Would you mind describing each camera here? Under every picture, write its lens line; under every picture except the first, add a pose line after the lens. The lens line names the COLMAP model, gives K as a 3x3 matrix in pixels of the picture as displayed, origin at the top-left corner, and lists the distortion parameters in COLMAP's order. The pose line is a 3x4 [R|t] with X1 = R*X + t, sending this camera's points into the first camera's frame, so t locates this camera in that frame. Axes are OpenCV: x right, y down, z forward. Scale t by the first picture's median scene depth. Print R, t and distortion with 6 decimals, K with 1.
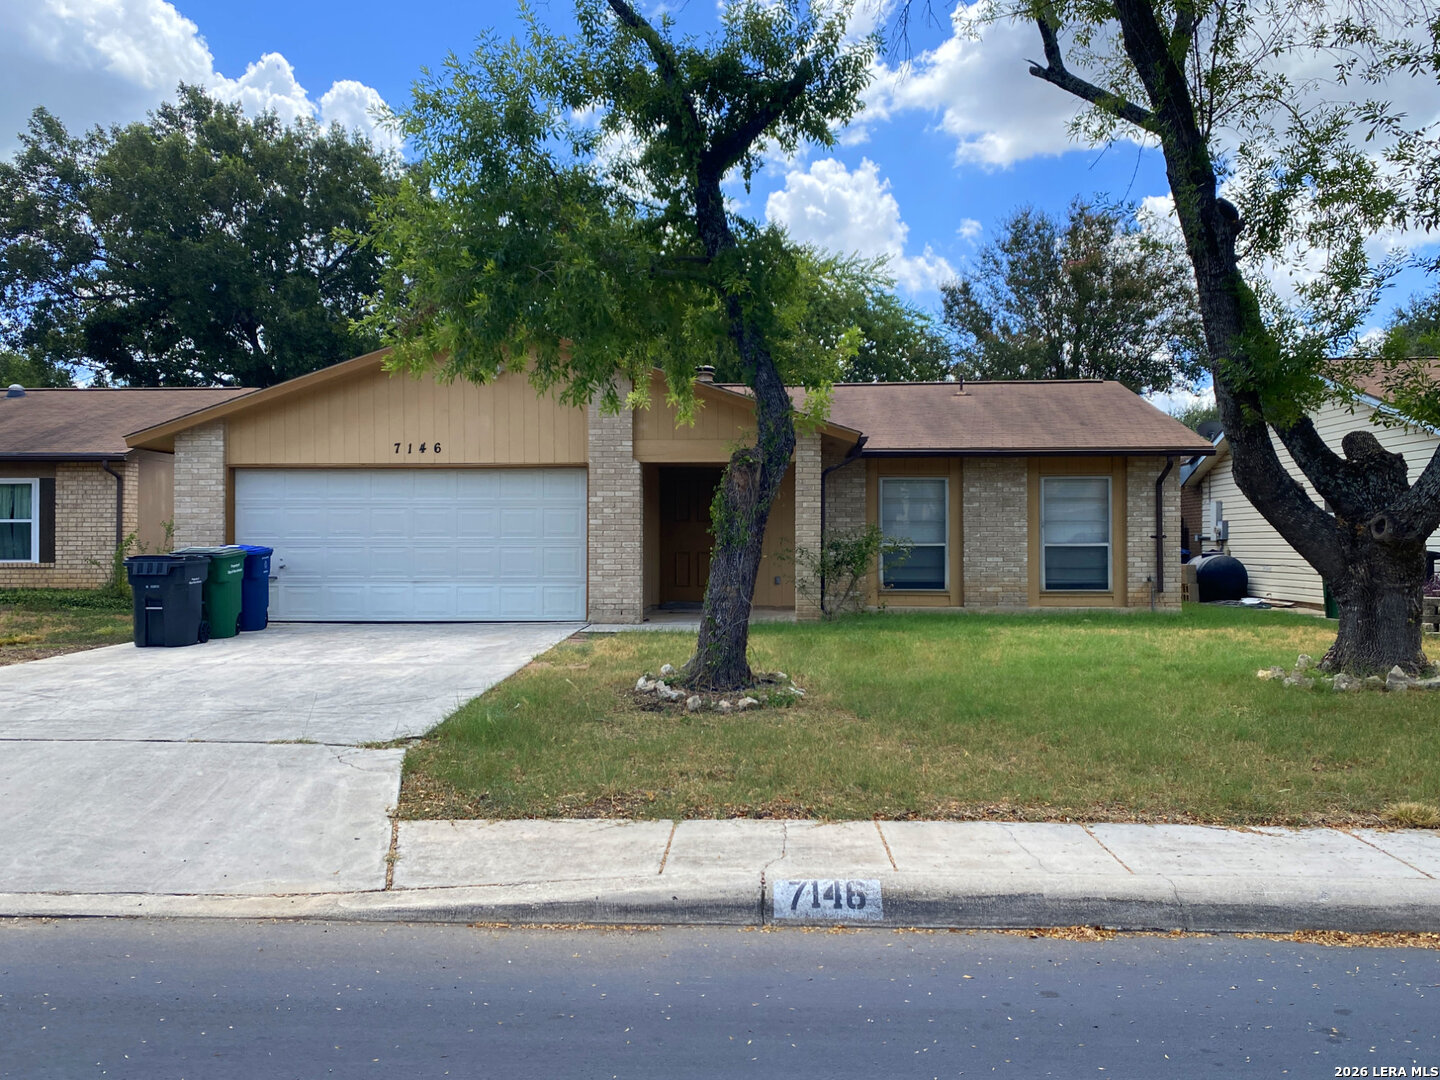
lens RADIAL K [[1155.6, 0, 720.0], [0, 1155.6, 540.0], [0, 0, 1]] dist [-0.028476, -0.003590]
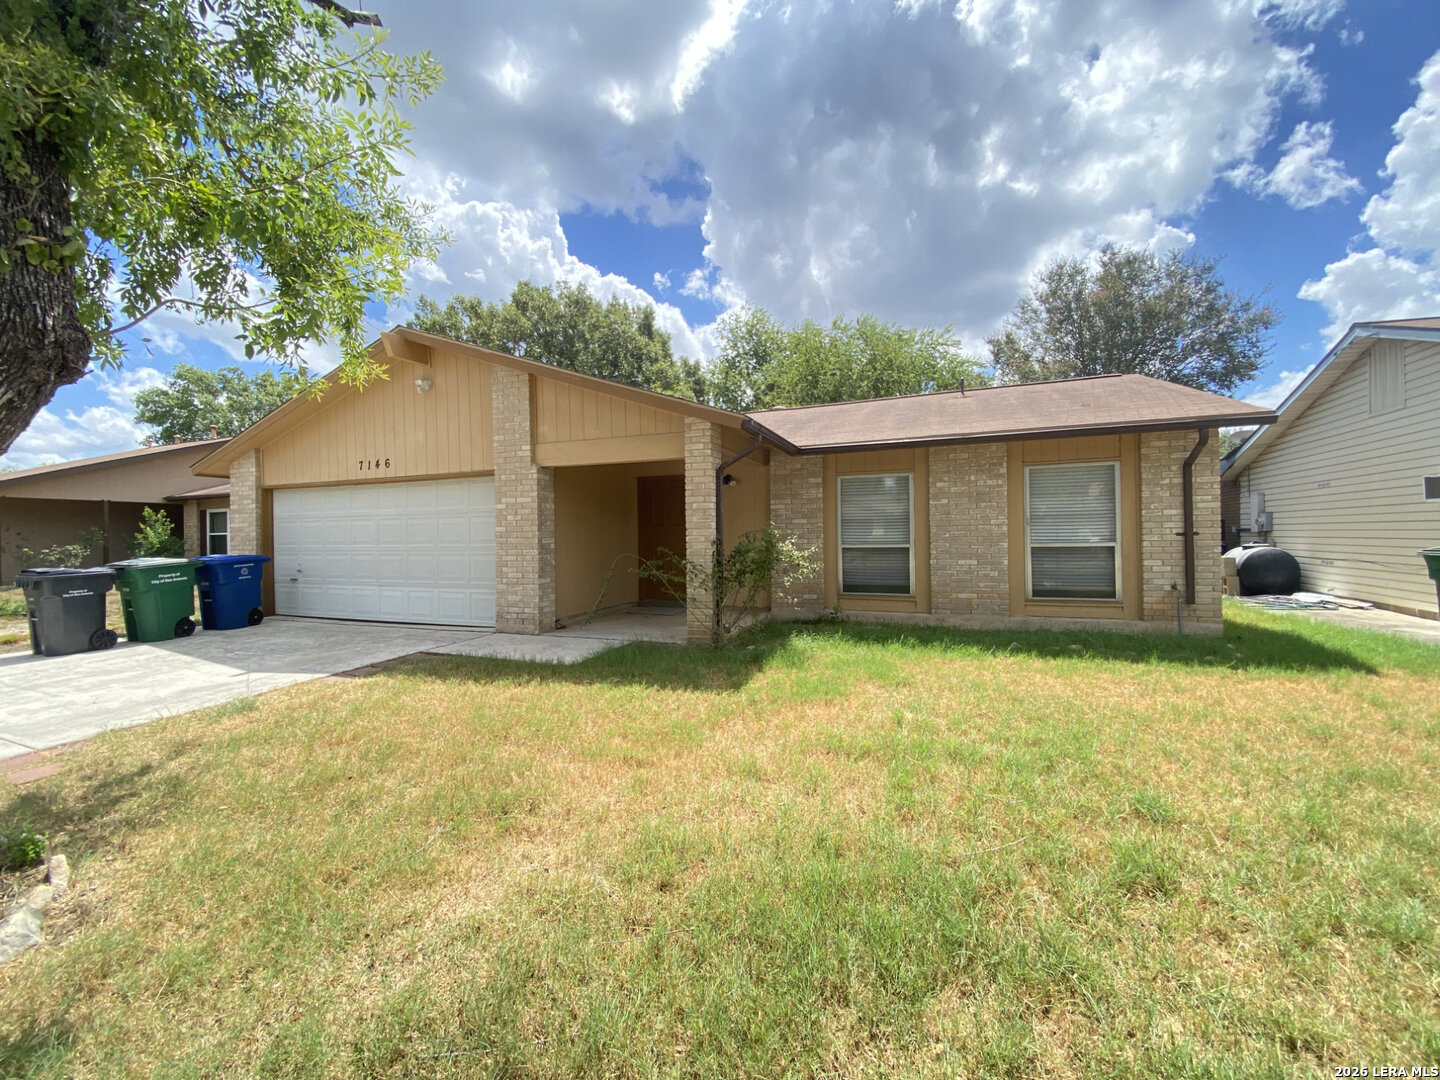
lens RADIAL K [[584.8, 0, 722.5], [0, 584.8, 533.8], [0, 0, 1]] dist [-0.000999, -0.010817]
pose [[0.949495, -0.014172, -0.313462, 0.200566], [0.015198, 0.999884, 0.000829, -0.008113], [0.313414, -0.005551, 0.949600, 0.513755]]
